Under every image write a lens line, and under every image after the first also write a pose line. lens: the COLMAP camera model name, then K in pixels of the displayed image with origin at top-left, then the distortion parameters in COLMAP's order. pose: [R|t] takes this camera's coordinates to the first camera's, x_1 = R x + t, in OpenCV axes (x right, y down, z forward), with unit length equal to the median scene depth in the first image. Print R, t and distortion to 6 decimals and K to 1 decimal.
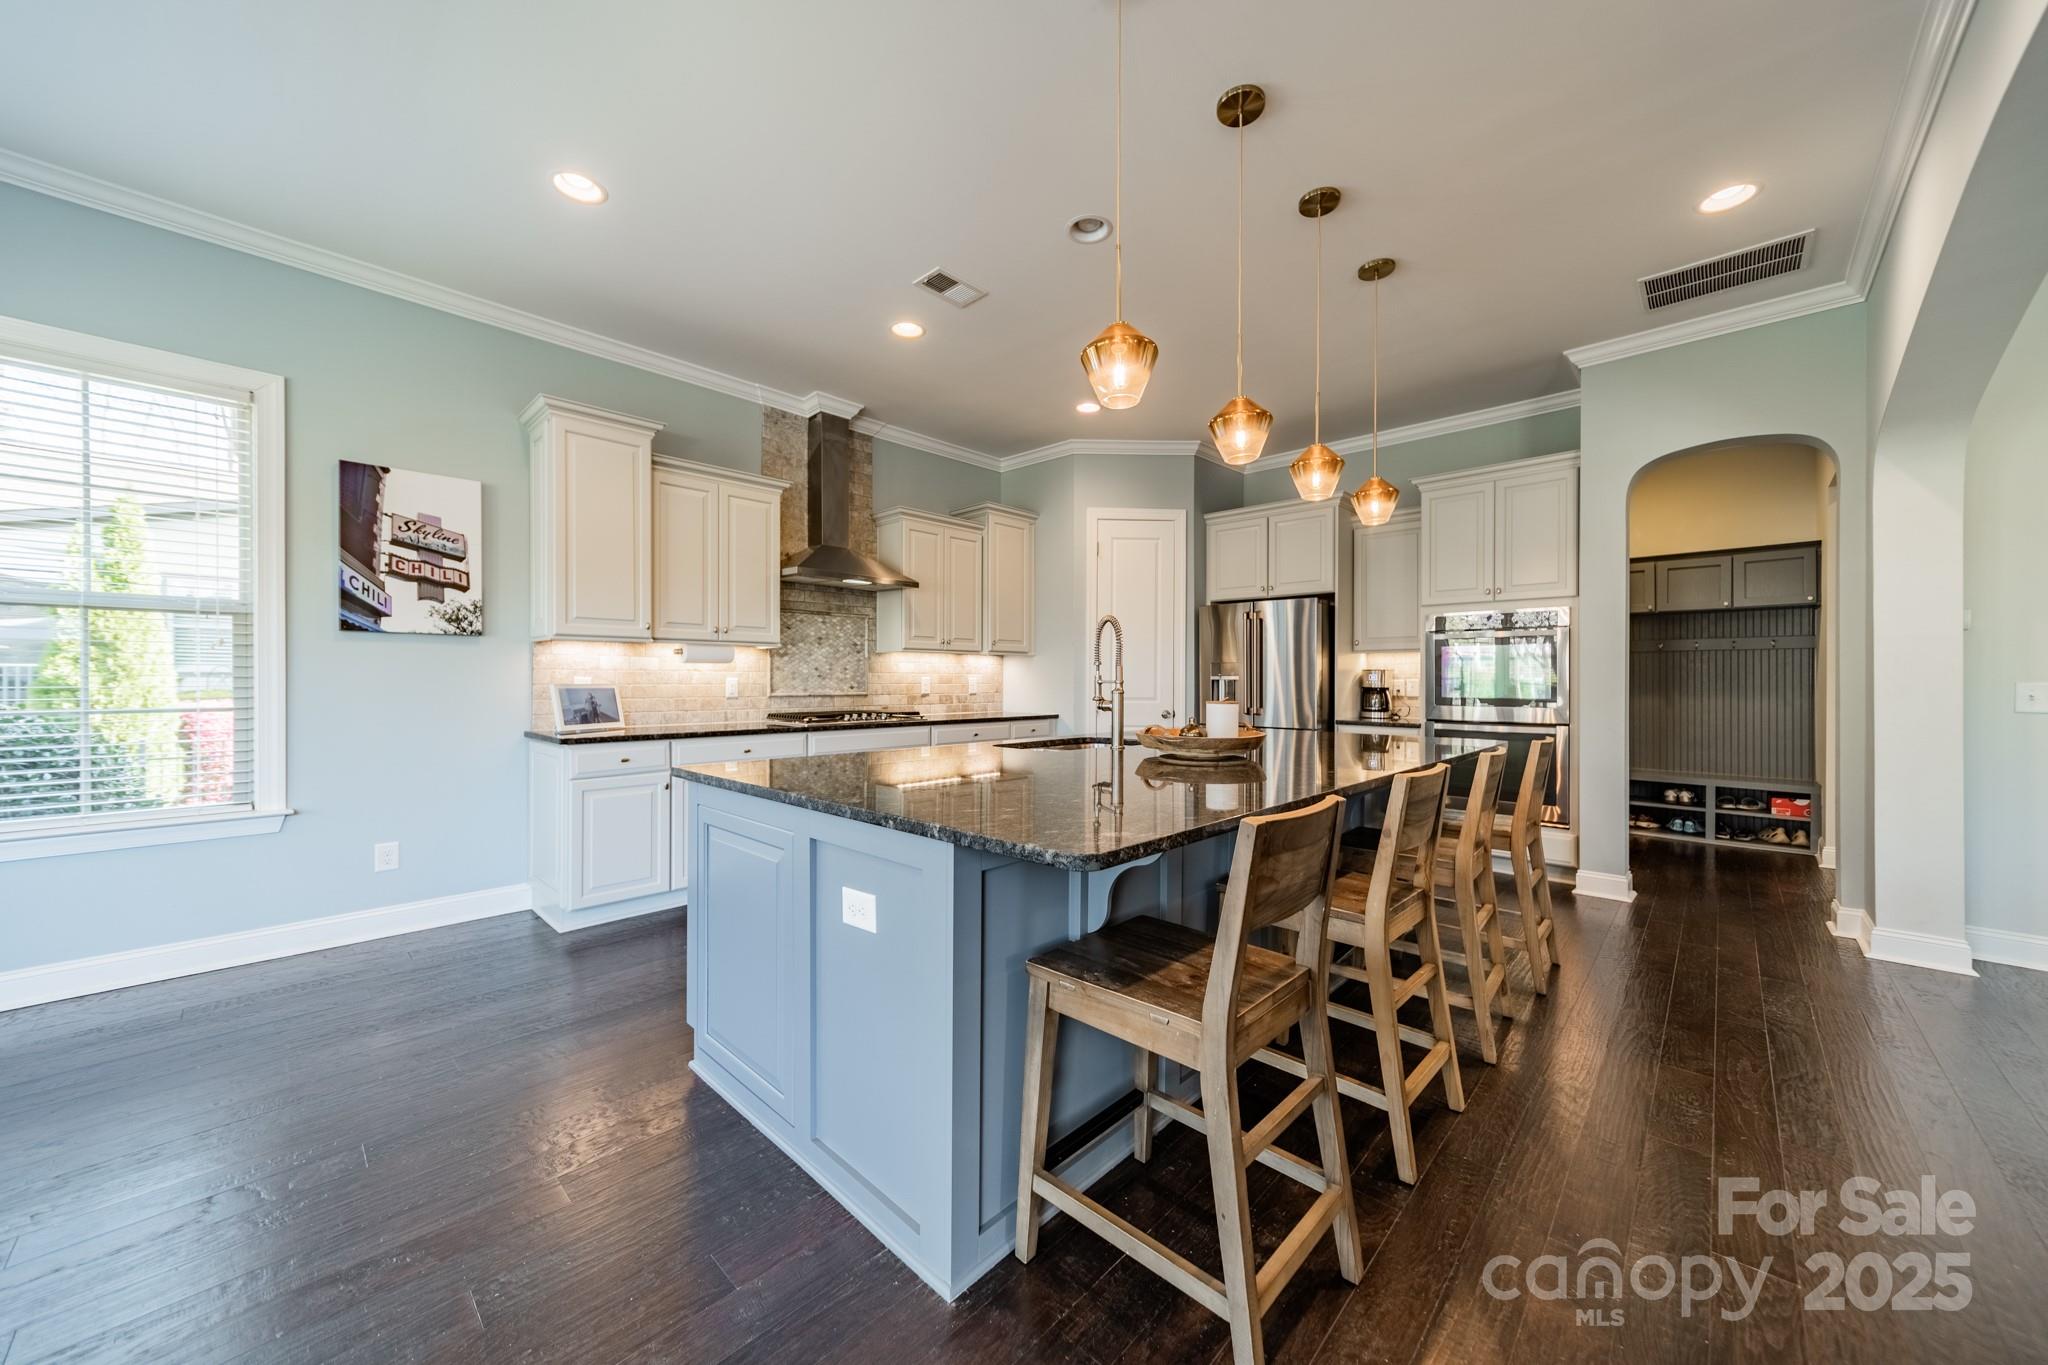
lens RADIAL K [[728.8, 0, 1028.5], [0, 728.8, 680.6], [0, 0, 1]] dist [0.008103, -0.000021]
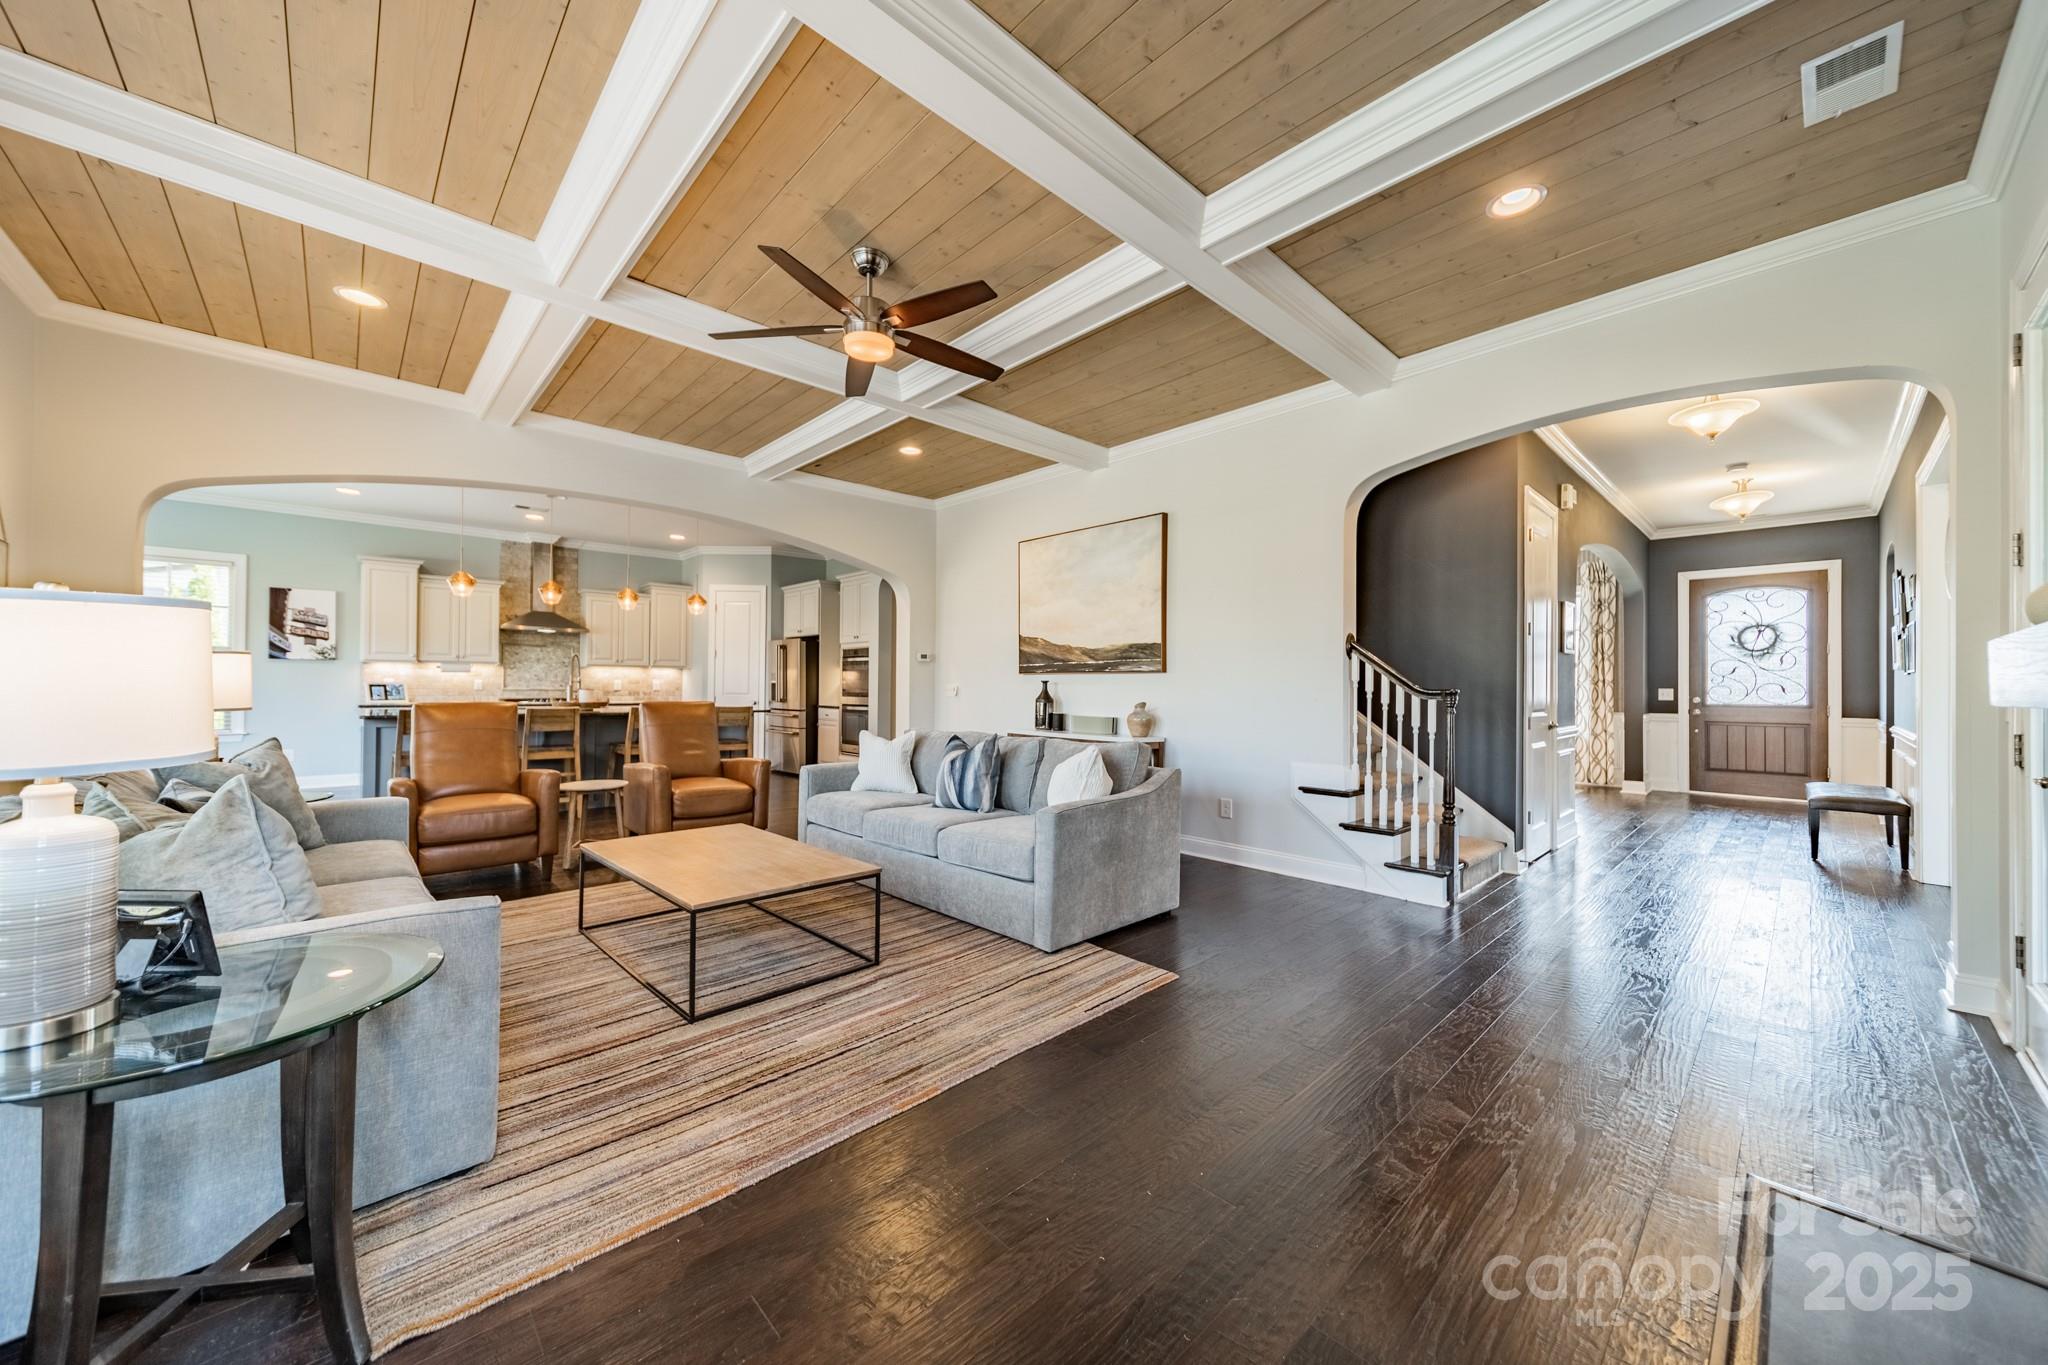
lens RADIAL K [[728.8, 0, 1032.5], [0, 728.8, 681.7], [0, 0, 1]] dist [0.008103, -0.000021]
pose [[0.998695, 0.004724, -0.050853, 1.129544], [-0.005182, 0.999947, -0.008888, 0.010294], [0.050808, 0.009140, 0.998667, -0.854473]]
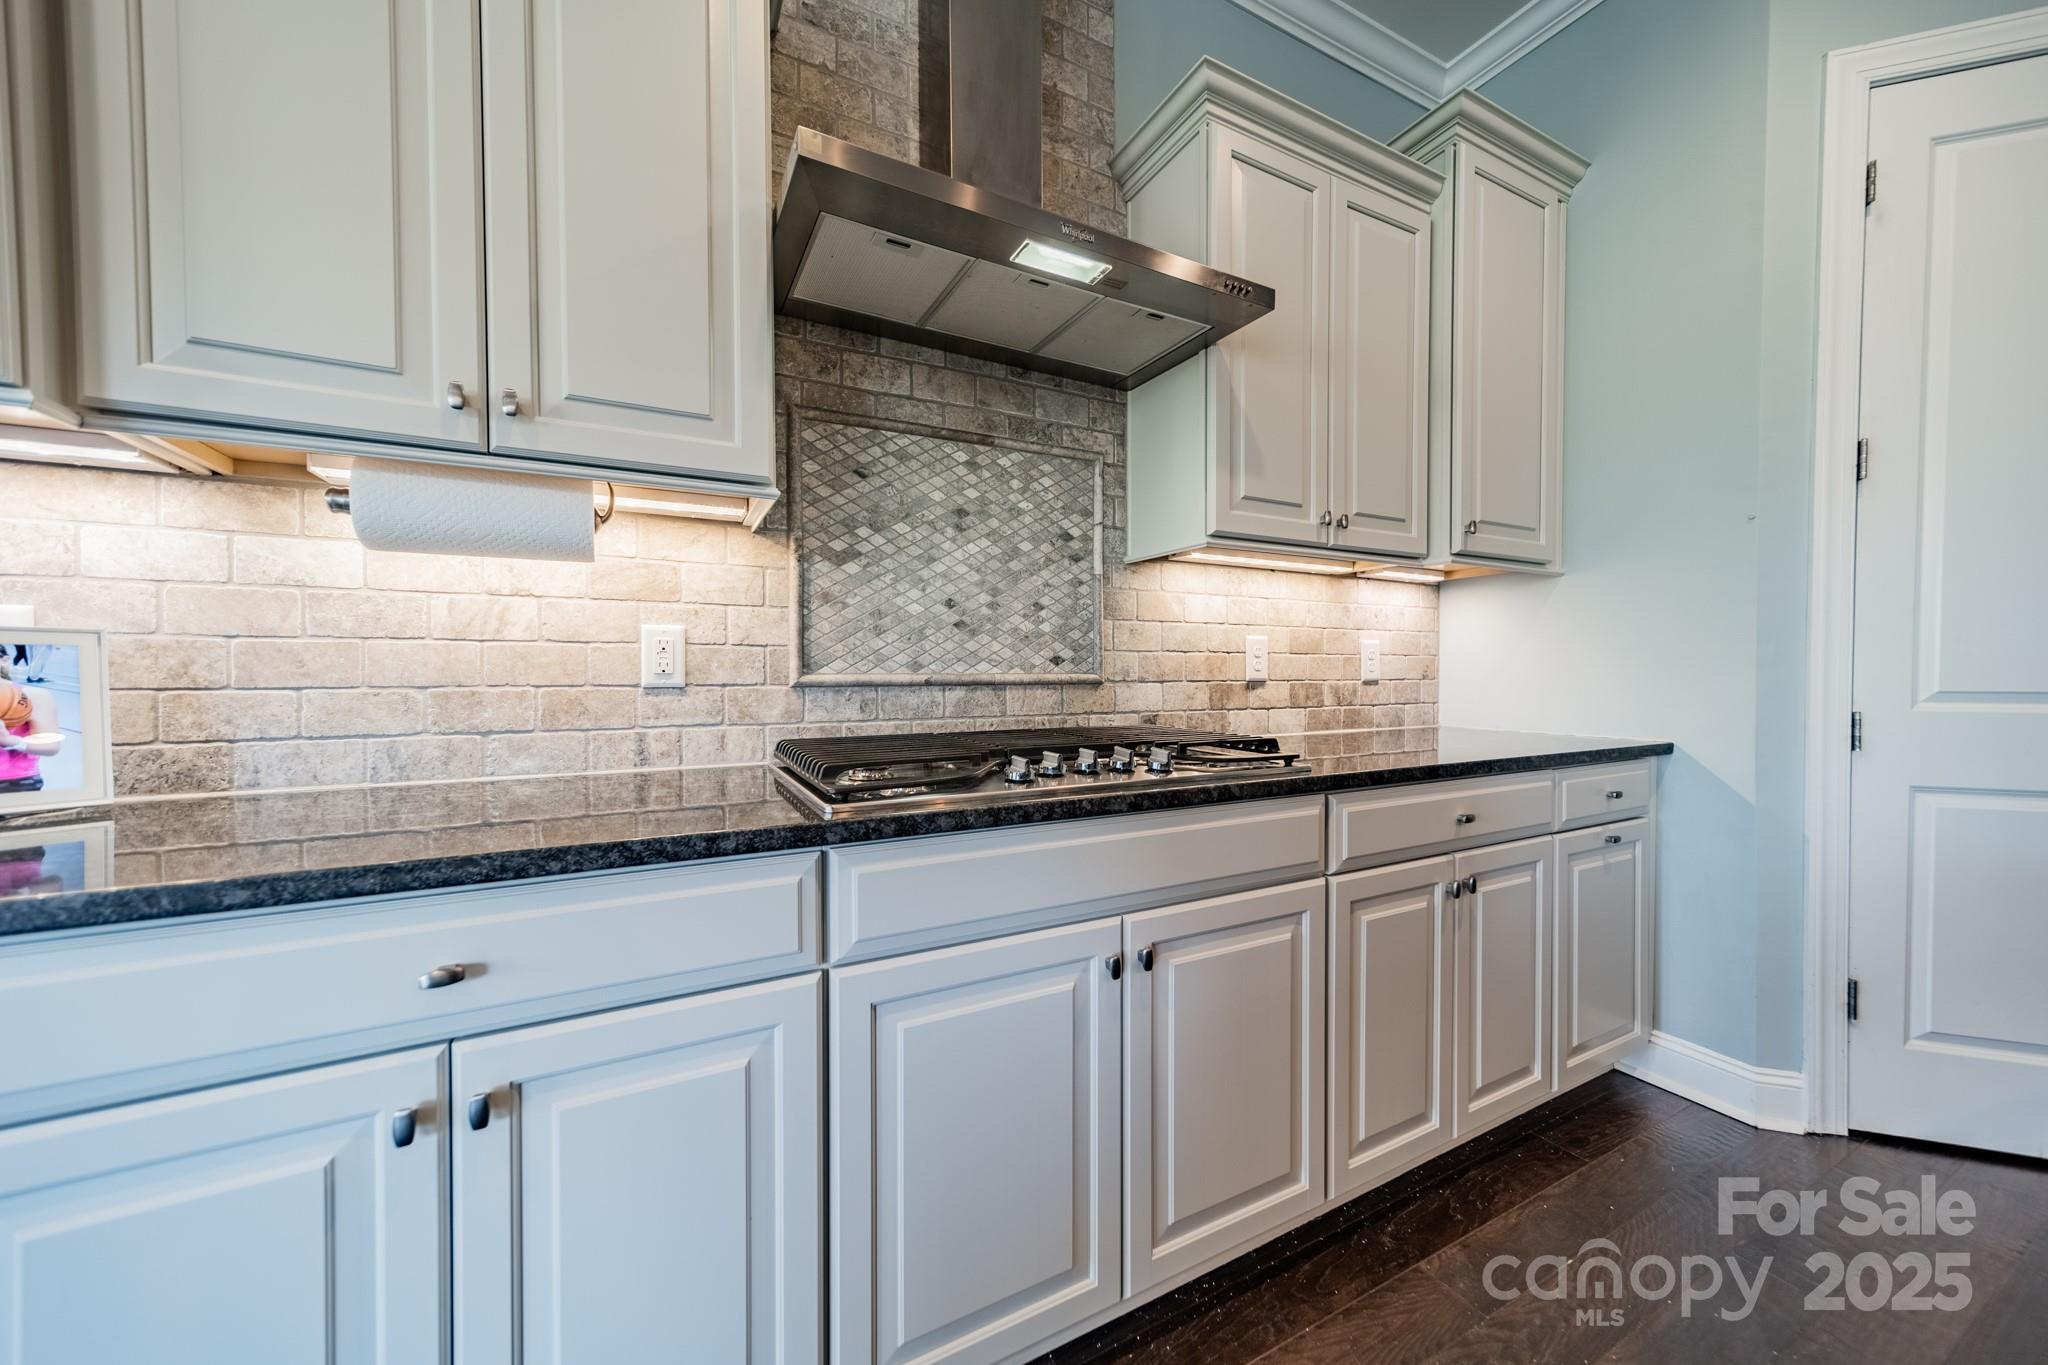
lens RADIAL K [[728.8, 0, 1030.2], [0, 728.8, 684.8], [0, 0, 1]] dist [0.008103, -0.000021]
pose [[0.947358, -0.000162, -0.320175, -0.155052], [0.004675, 0.999900, 0.013329, 0.017656], [0.320141, -0.014125, 0.947265, 0.722276]]
